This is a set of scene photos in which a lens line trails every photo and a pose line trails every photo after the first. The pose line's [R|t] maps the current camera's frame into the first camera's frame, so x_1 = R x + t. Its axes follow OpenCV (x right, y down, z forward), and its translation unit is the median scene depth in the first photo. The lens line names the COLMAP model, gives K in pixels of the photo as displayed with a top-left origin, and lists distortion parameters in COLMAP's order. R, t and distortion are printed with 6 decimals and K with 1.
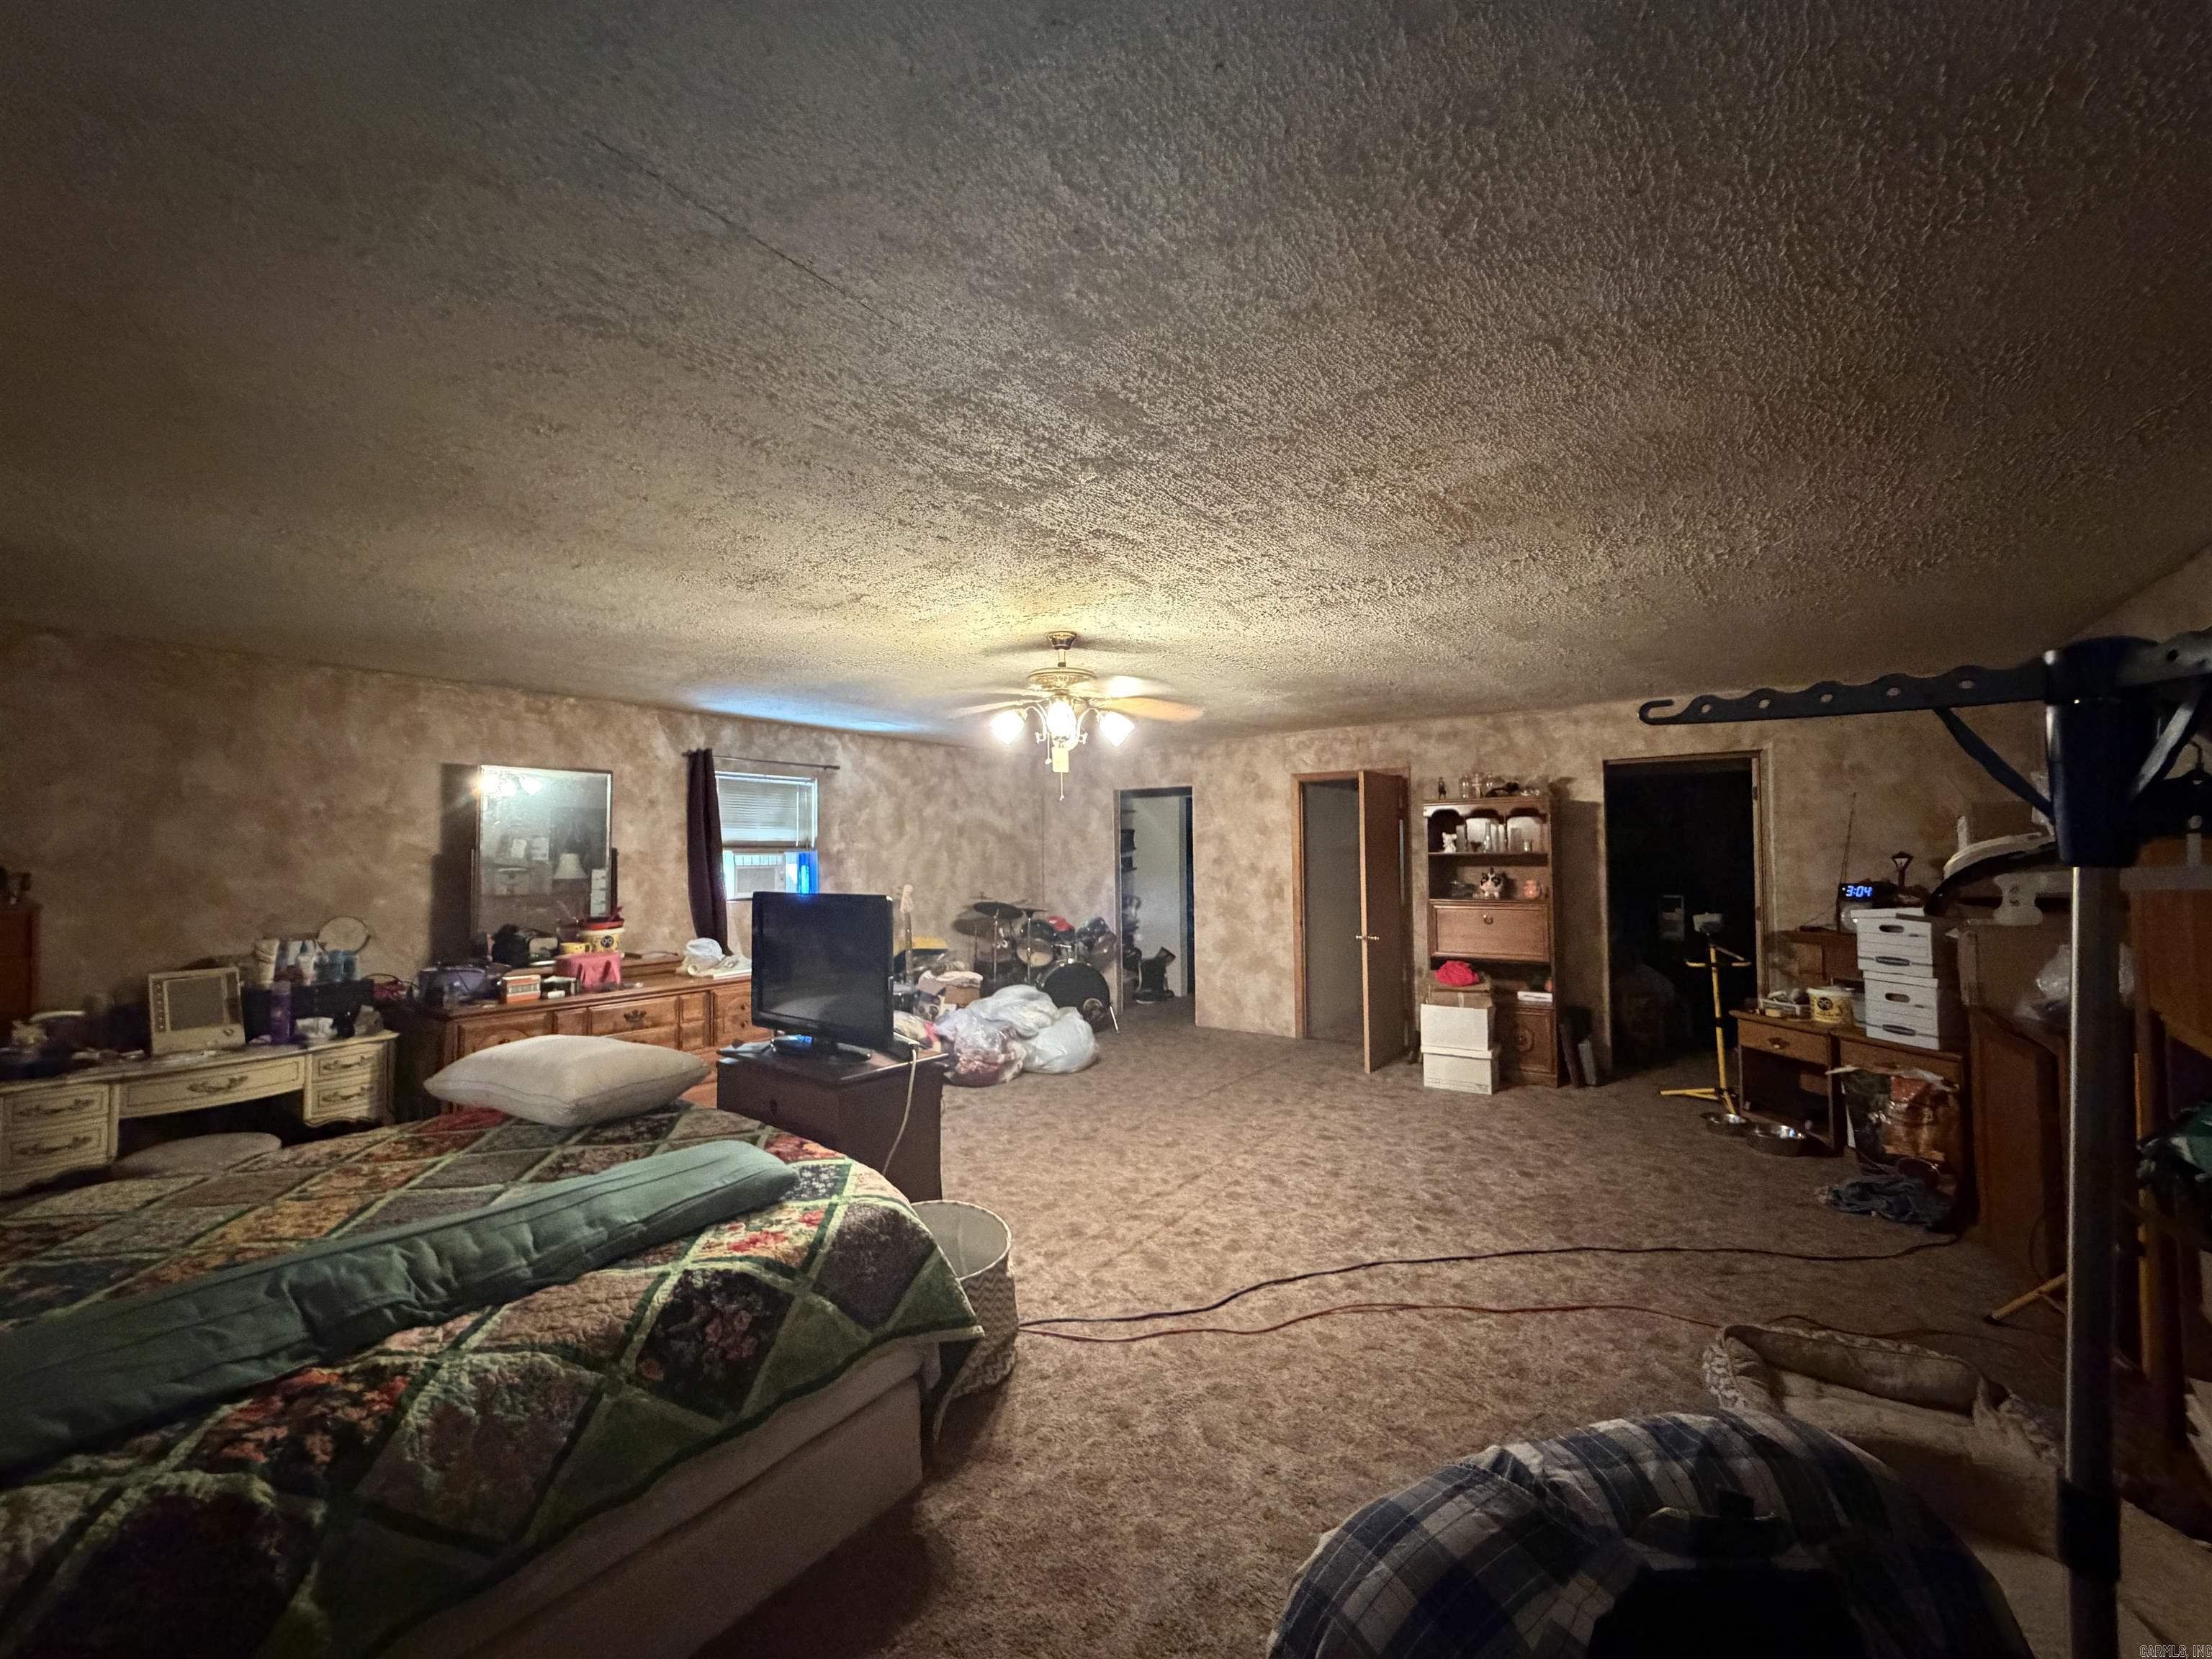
lens RADIAL K [[886.3, 0, 1106.0], [0, 886.3, 829.5], [0, 0, 1]] dist [0.000120, -0.000110]
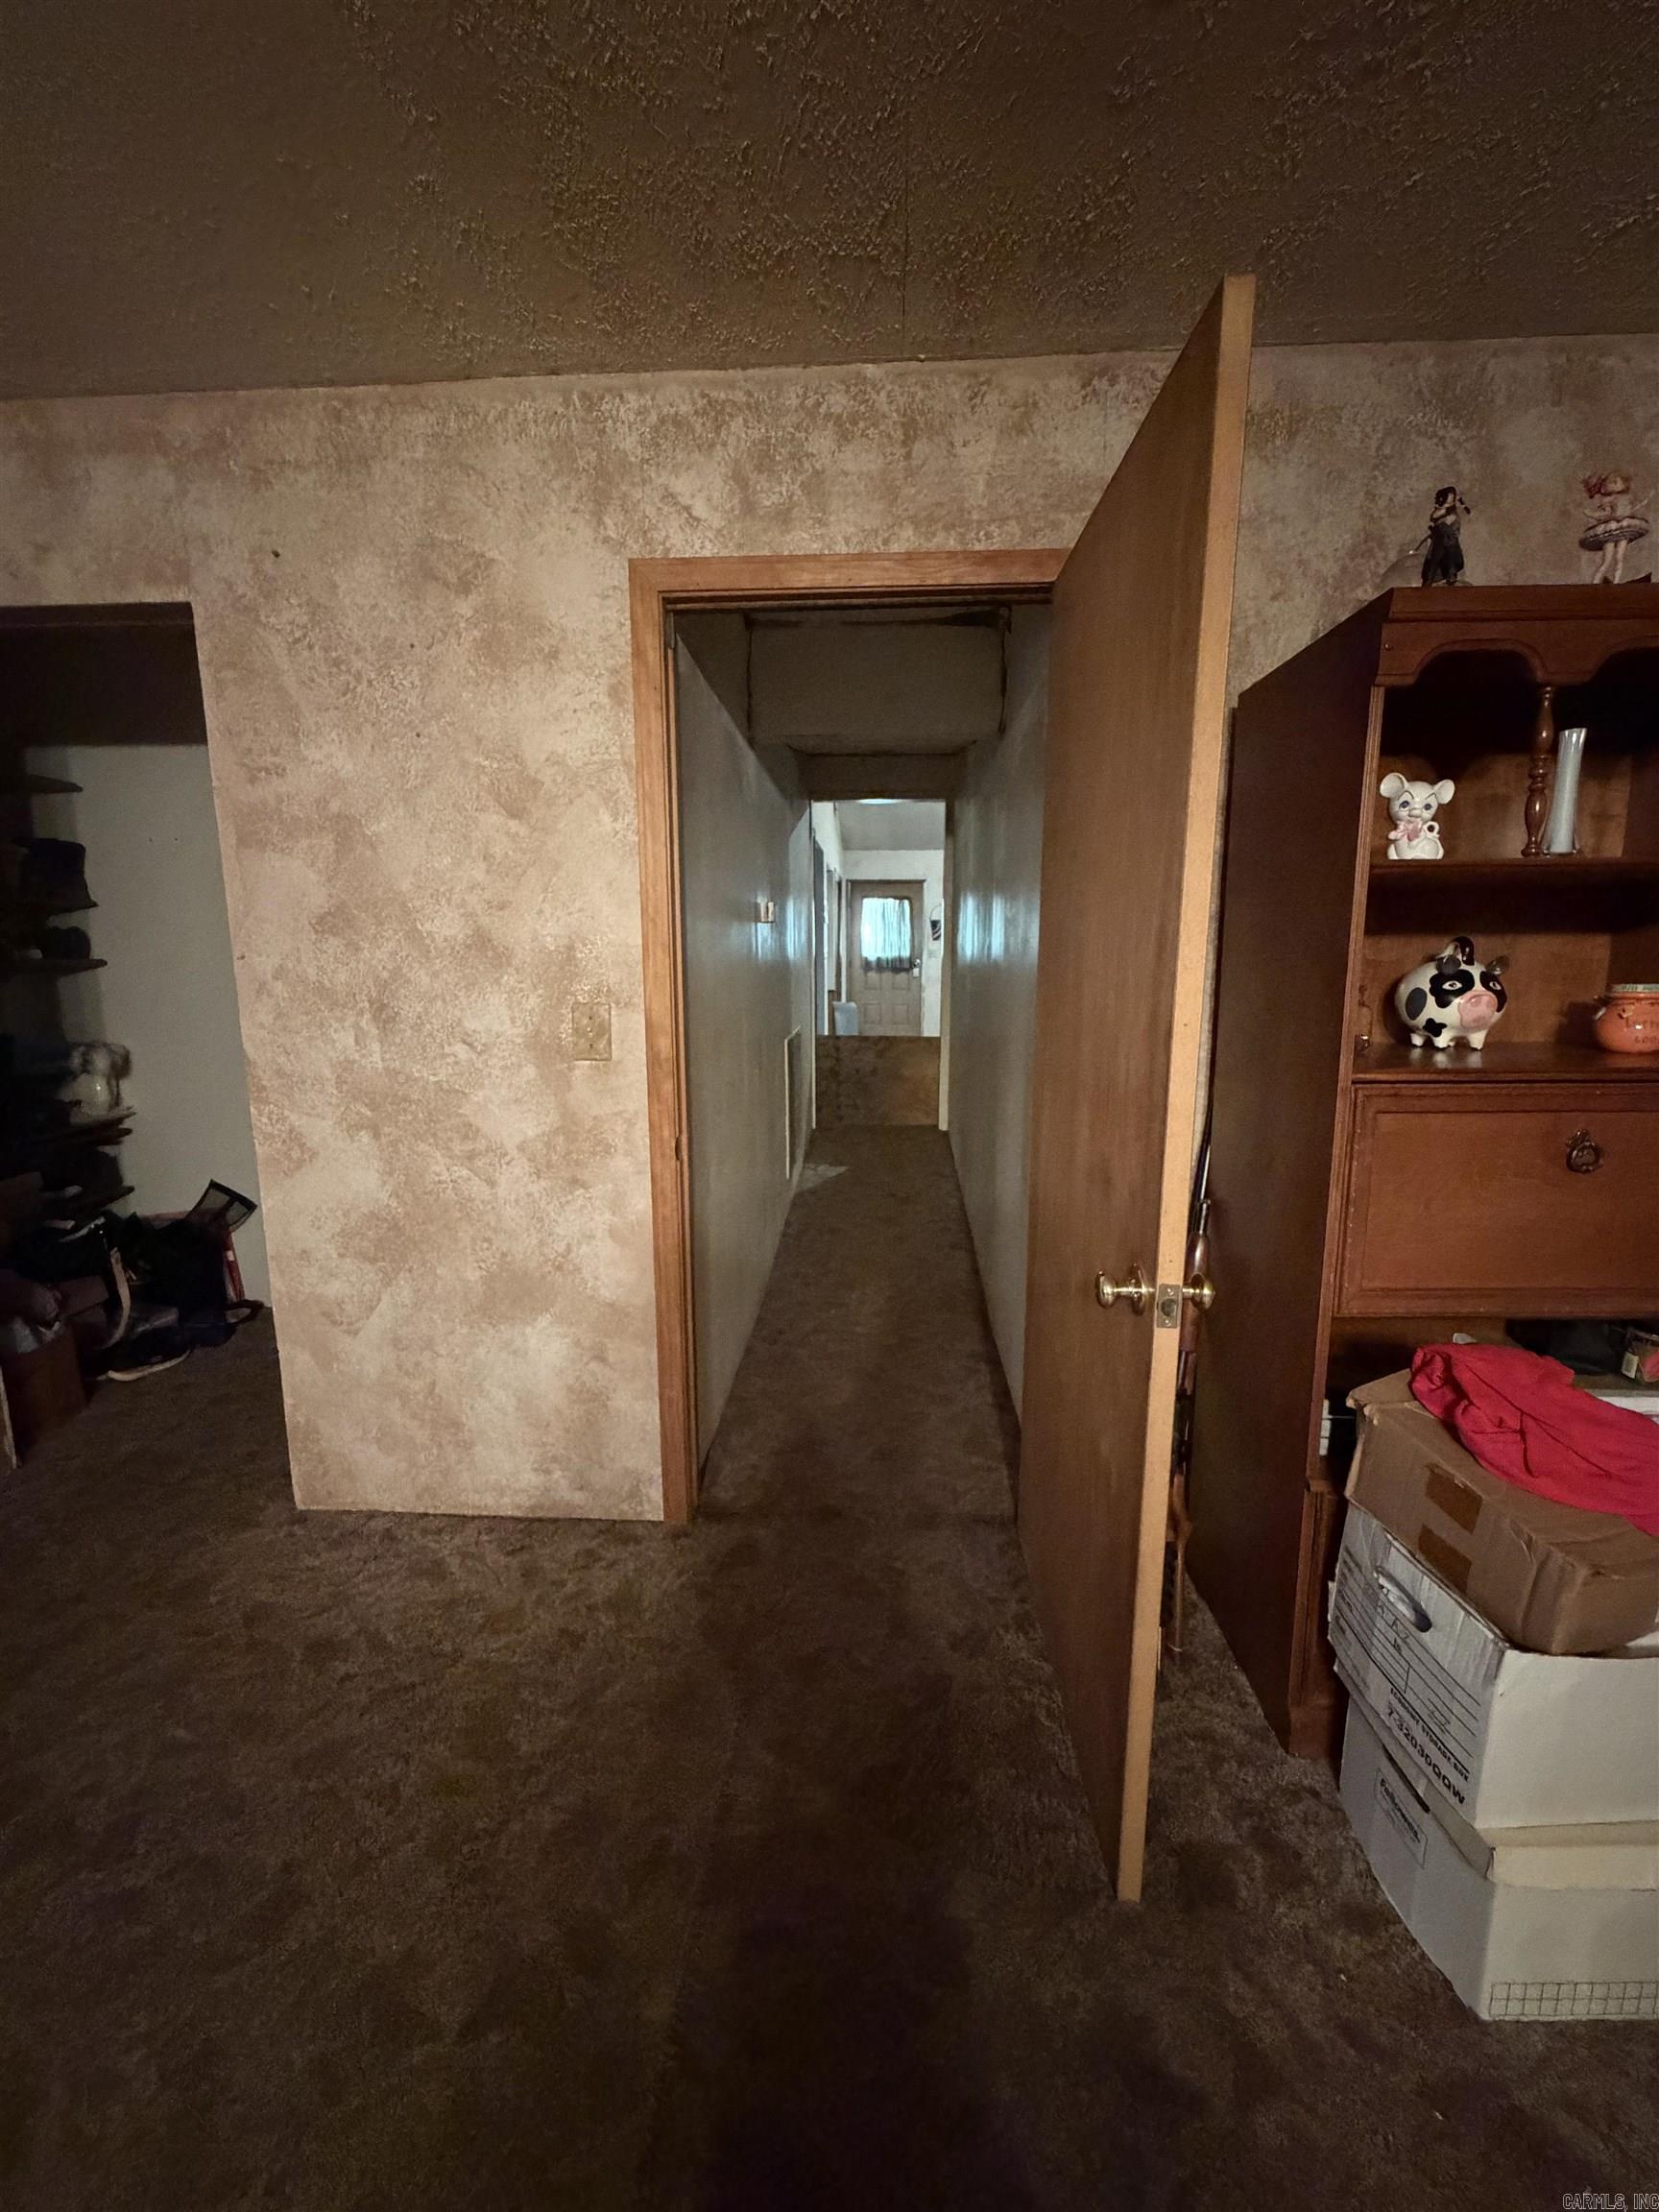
lens RADIAL K [[886.3, 0, 832.8], [0, 886.3, 1099.2], [0, 0, 1]] dist [0.000120, -0.000110]
pose [[0.844191, -0.078262, 0.530298, 0.111822], [-0.019846, 0.984043, 0.176820, 0.039634], [-0.535674, -0.159795, 0.829167, 0.726662]]
